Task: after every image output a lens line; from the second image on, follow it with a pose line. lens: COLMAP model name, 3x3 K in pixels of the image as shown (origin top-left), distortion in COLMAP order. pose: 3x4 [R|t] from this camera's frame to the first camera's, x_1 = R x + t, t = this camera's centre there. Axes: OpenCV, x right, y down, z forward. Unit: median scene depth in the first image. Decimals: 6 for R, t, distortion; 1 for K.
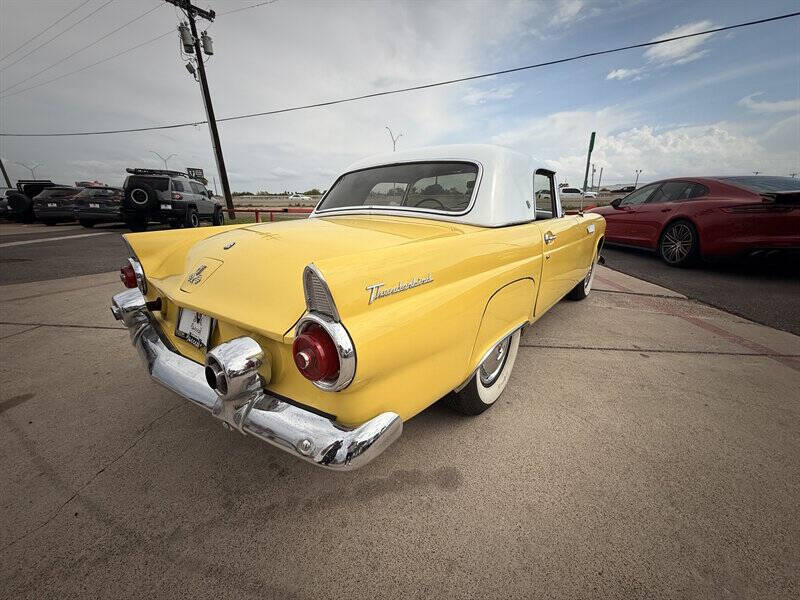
lens RADIAL K [[319.2, 0, 398.5], [0, 319.2, 299.9], [0, 0, 1]] dist [0.000126, -0.000342]
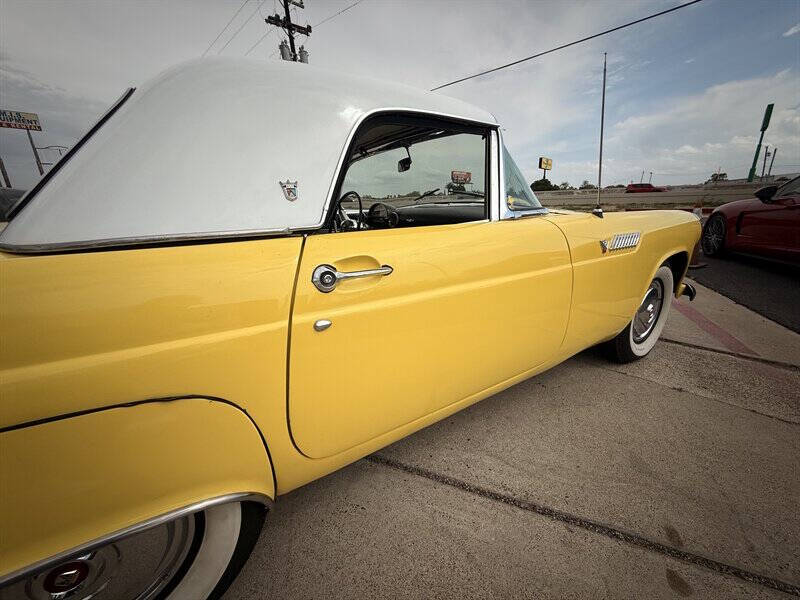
lens RADIAL K [[319.2, 0, 398.9], [0, 319.2, 300.5], [0, 0, 1]] dist [0.000126, -0.000342]
pose [[0.954692, 0.067576, -0.289823, 0.395177], [-0.067613, 0.997663, 0.009897, -0.103759], [0.289814, 0.010147, 0.957029, 0.391741]]
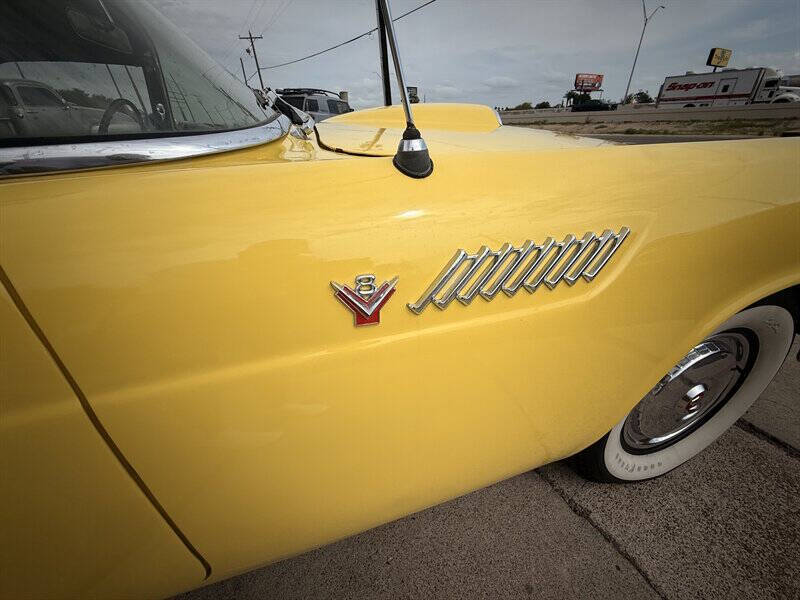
lens RADIAL K [[319.2, 0, 399.1], [0, 319.2, 300.5], [0, 0, 1]] dist [0.000126, -0.000342]
pose [[0.834658, 0.248117, -0.491716, 0.600440], [-0.135649, 0.957886, 0.253087, -0.224989], [0.533803, -0.144540, 0.833164, 0.814432]]
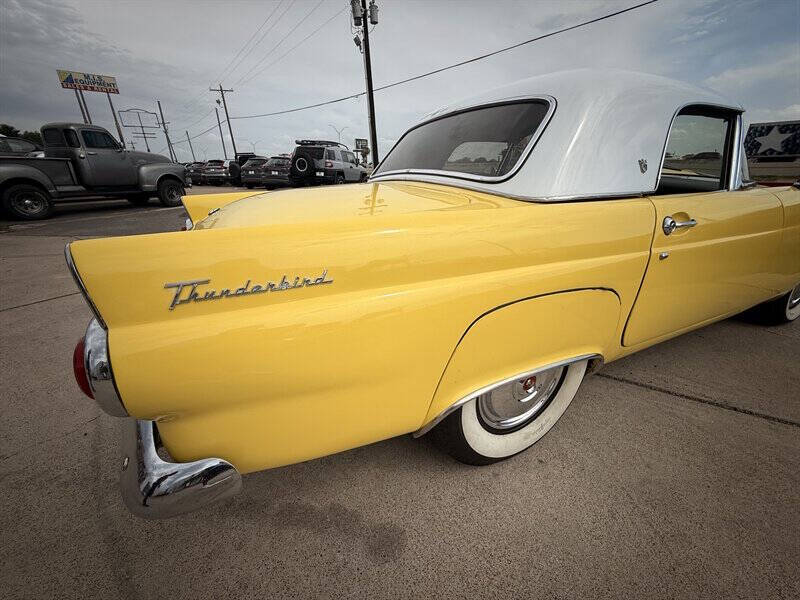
lens RADIAL K [[319.2, 0, 398.3], [0, 319.2, 300.2], [0, 0, 1]] dist [0.000126, -0.000342]
pose [[0.906703, 0.157146, -0.391402, 0.156505], [-0.121389, 0.985961, 0.114654, -0.036354], [0.403924, -0.056445, 0.913049, 0.146521]]
